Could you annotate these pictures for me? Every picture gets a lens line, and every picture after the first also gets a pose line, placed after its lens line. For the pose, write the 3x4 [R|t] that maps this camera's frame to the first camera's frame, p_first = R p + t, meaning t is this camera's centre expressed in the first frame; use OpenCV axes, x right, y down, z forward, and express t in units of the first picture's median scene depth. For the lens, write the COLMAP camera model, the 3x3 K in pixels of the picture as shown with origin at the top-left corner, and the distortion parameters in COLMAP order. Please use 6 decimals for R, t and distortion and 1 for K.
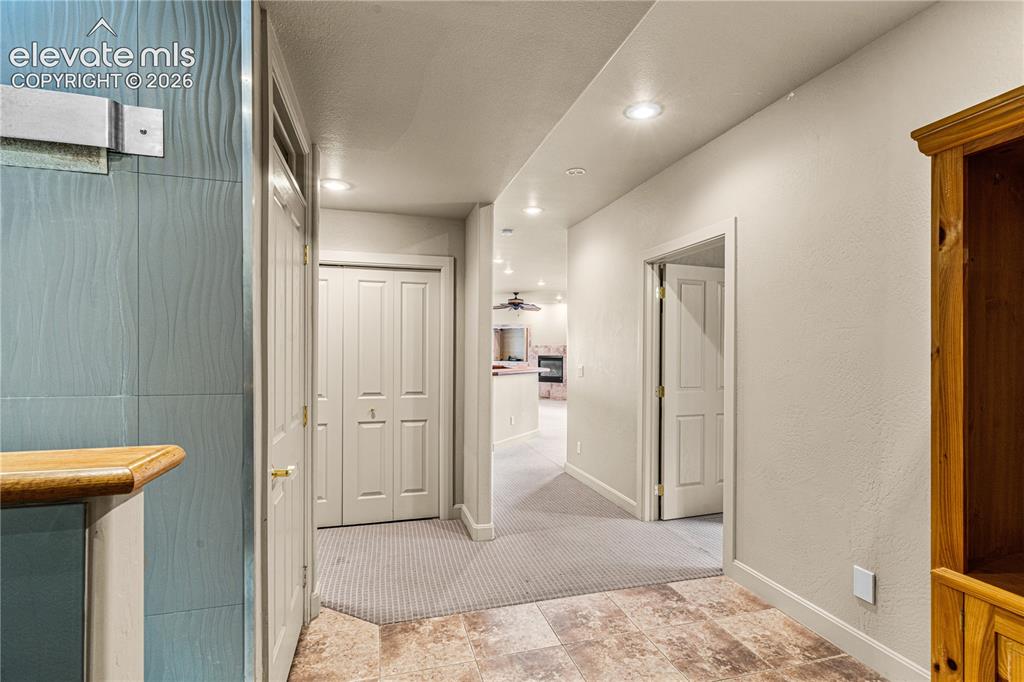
lens RADIAL K [[500.7, 0, 510.8], [0, 500.7, 352.1], [0, 0, 1]] dist [-0.000221, 0.000093]
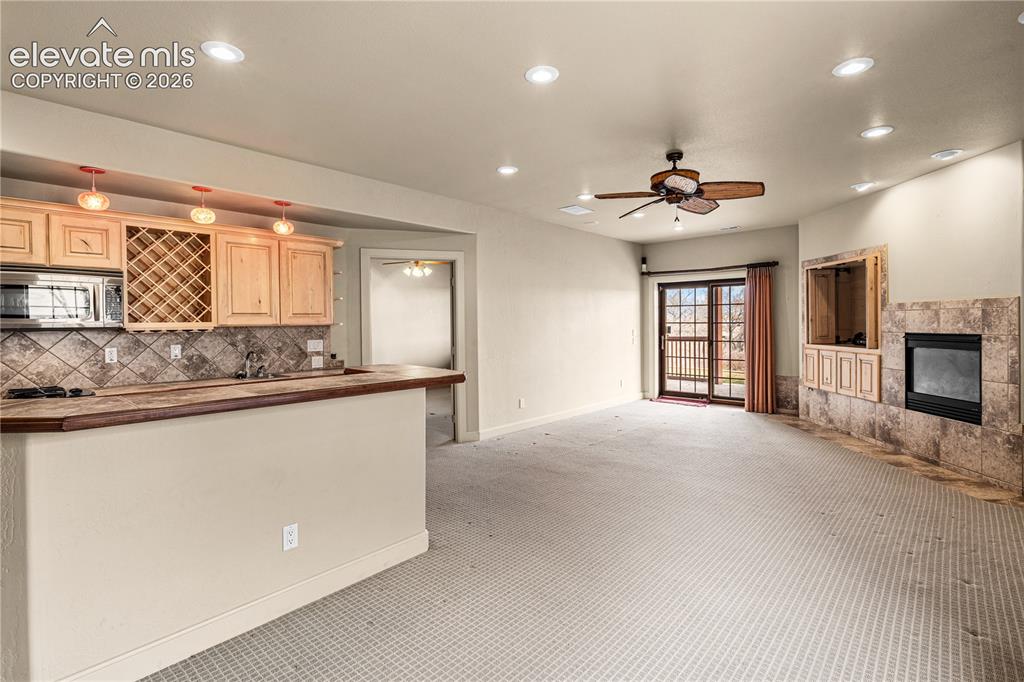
lens RADIAL K [[482.9, 0, 512.9], [0, 482.9, 324.4], [0, 0, 1]] dist [-0.000932, -0.000227]
pose [[0.548914, -0.005806, -0.835859, 0.185654], [0.004630, 0.999982, -0.003905, 0.001229], [0.835866, -0.001726, 0.548930, 0.595743]]
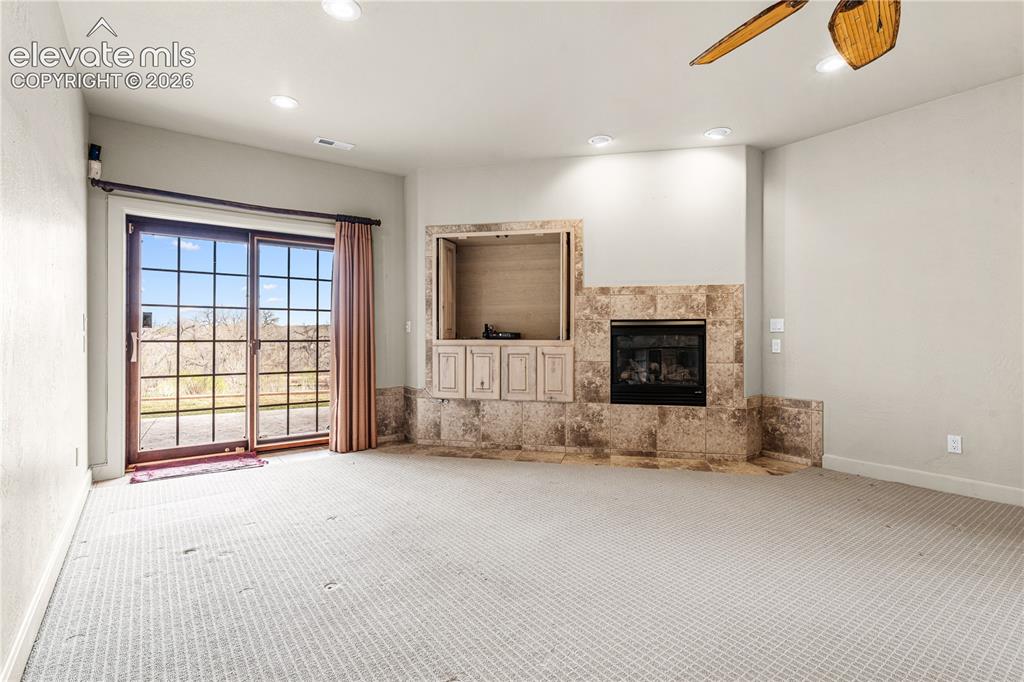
lens RADIAL K [[491.2, 0, 511.3], [0, 491.2, 332.4], [0, 0, 1]] dist [0.001796, 0.000152]
pose [[0.928143, -0.002112, 0.372217, -0.118038], [0.005081, 0.999963, -0.006996, 0.016724], [-0.372189, 0.008385, 0.928119, 0.743189]]
